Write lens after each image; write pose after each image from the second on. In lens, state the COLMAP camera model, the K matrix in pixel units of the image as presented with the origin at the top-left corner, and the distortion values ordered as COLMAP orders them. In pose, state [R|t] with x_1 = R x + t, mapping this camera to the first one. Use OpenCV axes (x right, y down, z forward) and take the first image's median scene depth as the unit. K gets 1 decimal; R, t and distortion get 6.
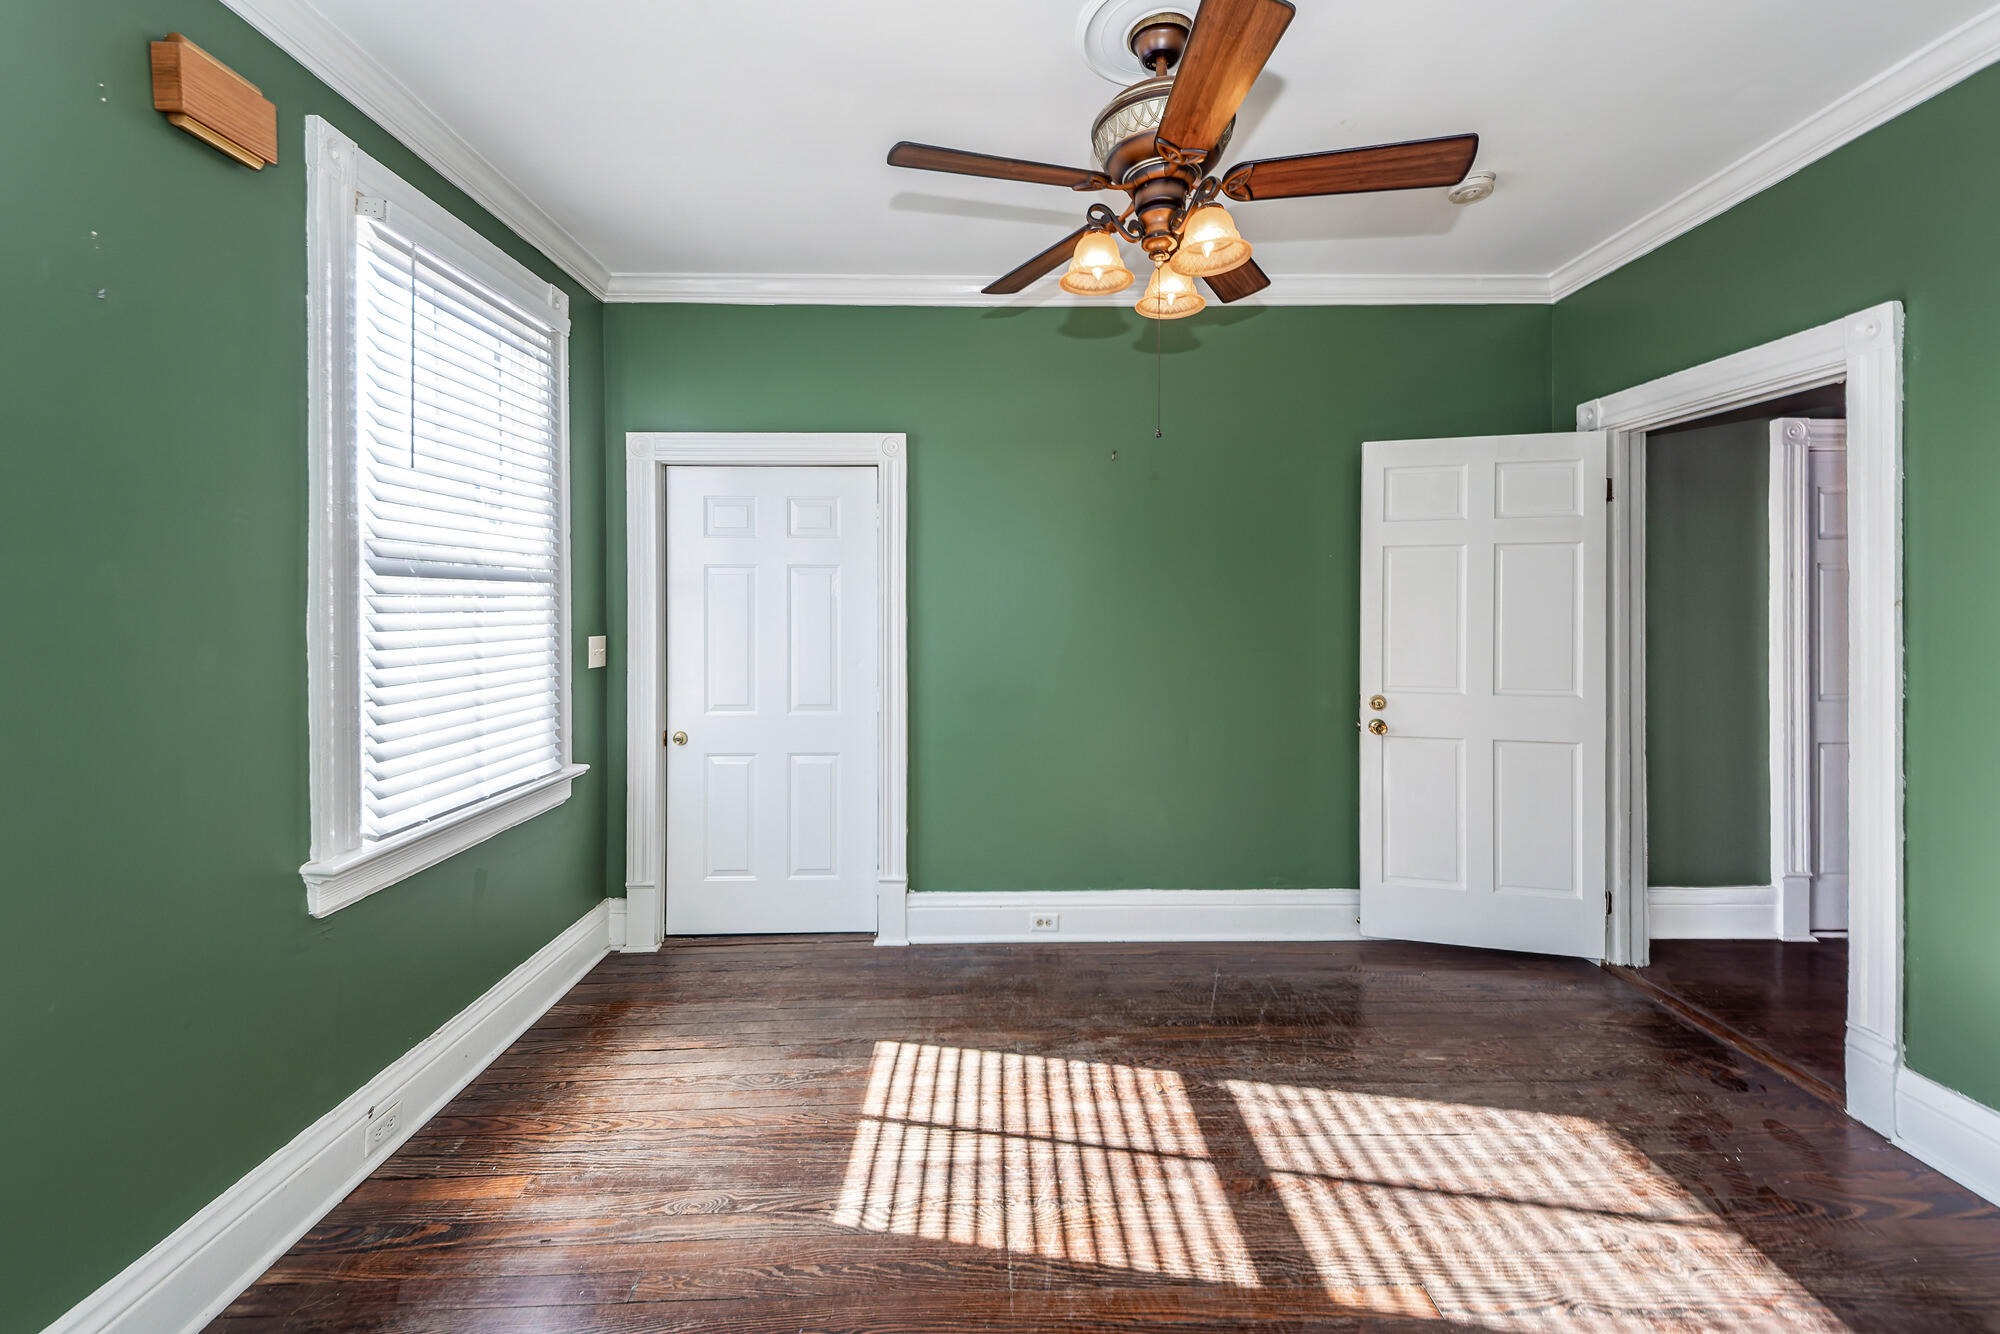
lens RADIAL K [[769.8, 0, 1002.4], [0, 769.8, 607.3], [0, 0, 1]] dist [0.002126, 0.000164]
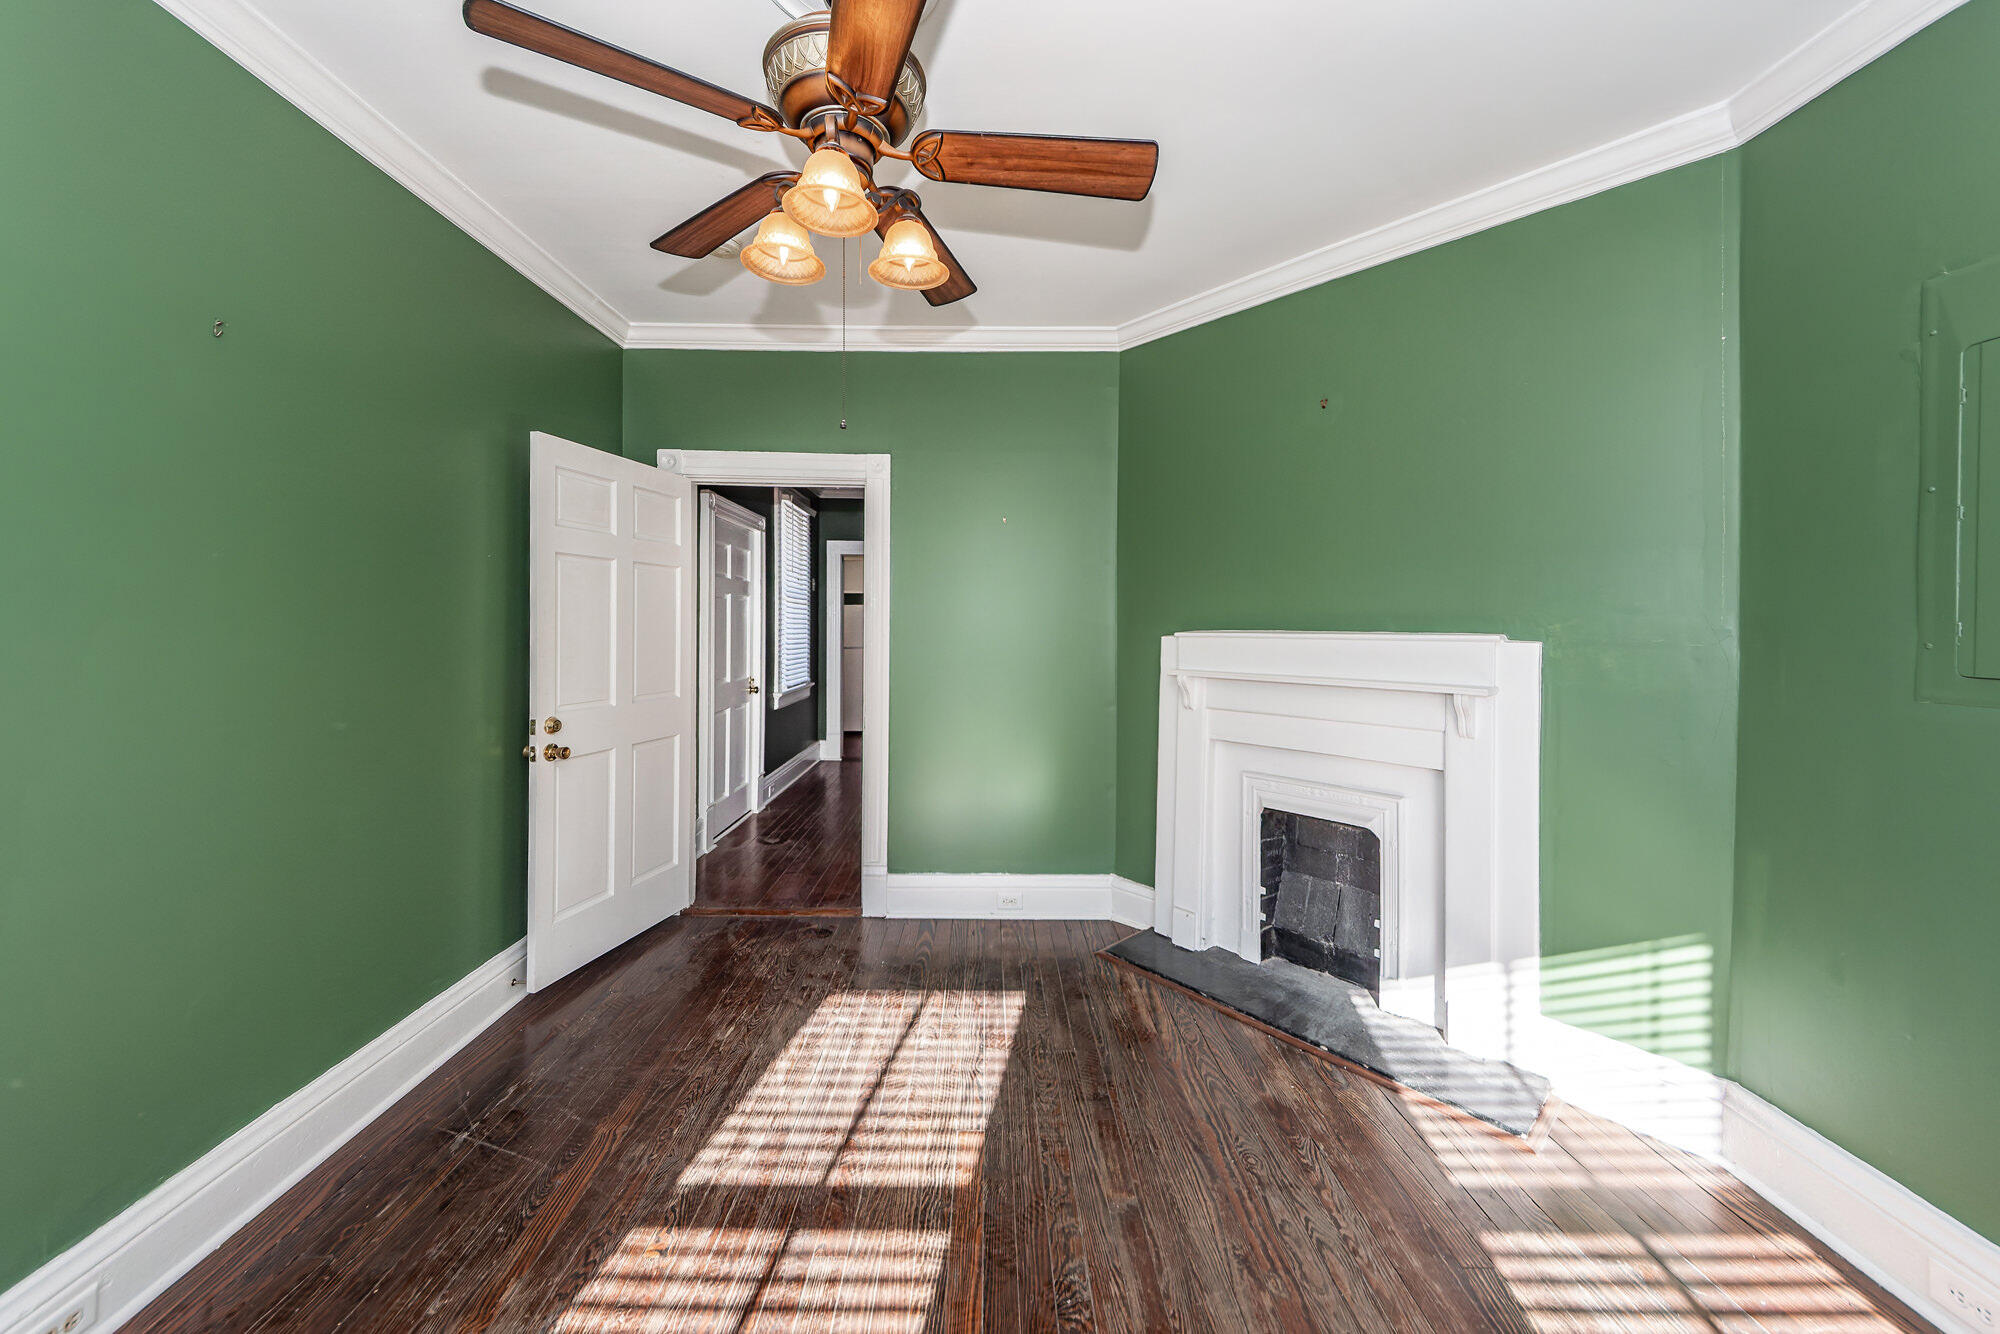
lens RADIAL K [[734.0, 0, 996.9], [0, 734.0, 627.4], [0, 0, 1]] dist [0.000532, -0.000044]
pose [[0.010065, -0.004771, 0.999938, -0.583472], [-0.007706, 0.999959, 0.004848, 0.000831], [-0.999920, -0.007755, 0.010028, 0.748879]]
